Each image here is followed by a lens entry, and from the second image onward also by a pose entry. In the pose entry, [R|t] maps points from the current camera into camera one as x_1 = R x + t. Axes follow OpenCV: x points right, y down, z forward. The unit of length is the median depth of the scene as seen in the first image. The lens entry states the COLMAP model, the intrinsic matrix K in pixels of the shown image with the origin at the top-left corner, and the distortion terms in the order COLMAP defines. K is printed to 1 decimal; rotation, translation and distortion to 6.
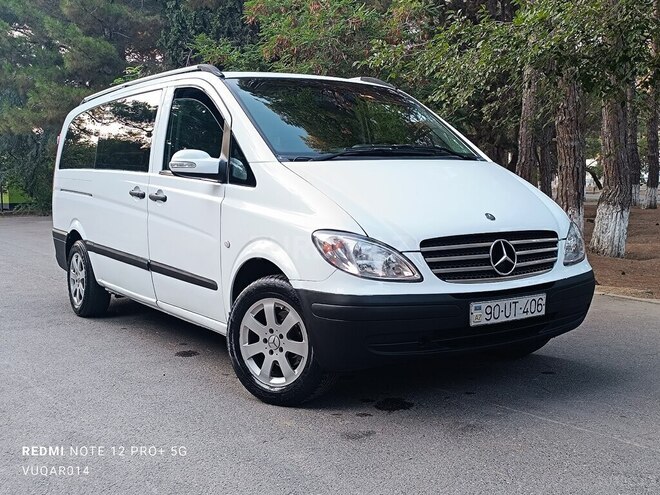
lens RADIAL K [[769.6, 0, 330.0], [0, 769.6, 247.5], [0, 0, 1]] dist [0.084371, -0.222134]
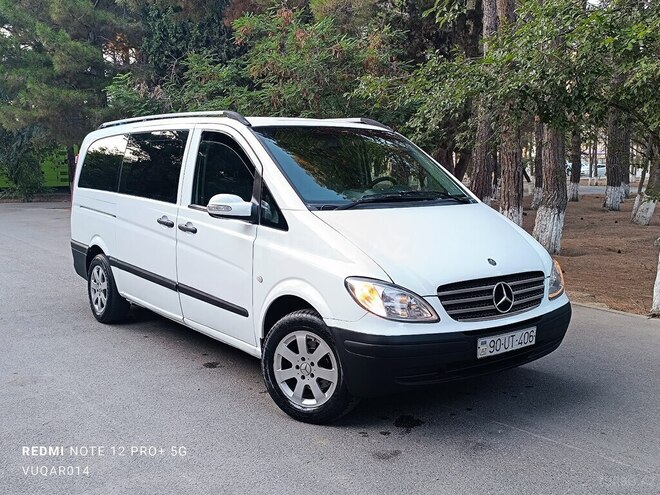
lens RADIAL K [[693.9, 0, 330.0], [0, 693.9, 247.5], [0, 0, 1]] dist [0.079434, -0.169617]
pose [[0.997665, 0.007311, 0.067905, -0.101639], [-0.009494, 0.999446, 0.031885, -0.086541], [-0.067634, -0.032455, 0.997182, -0.033040]]
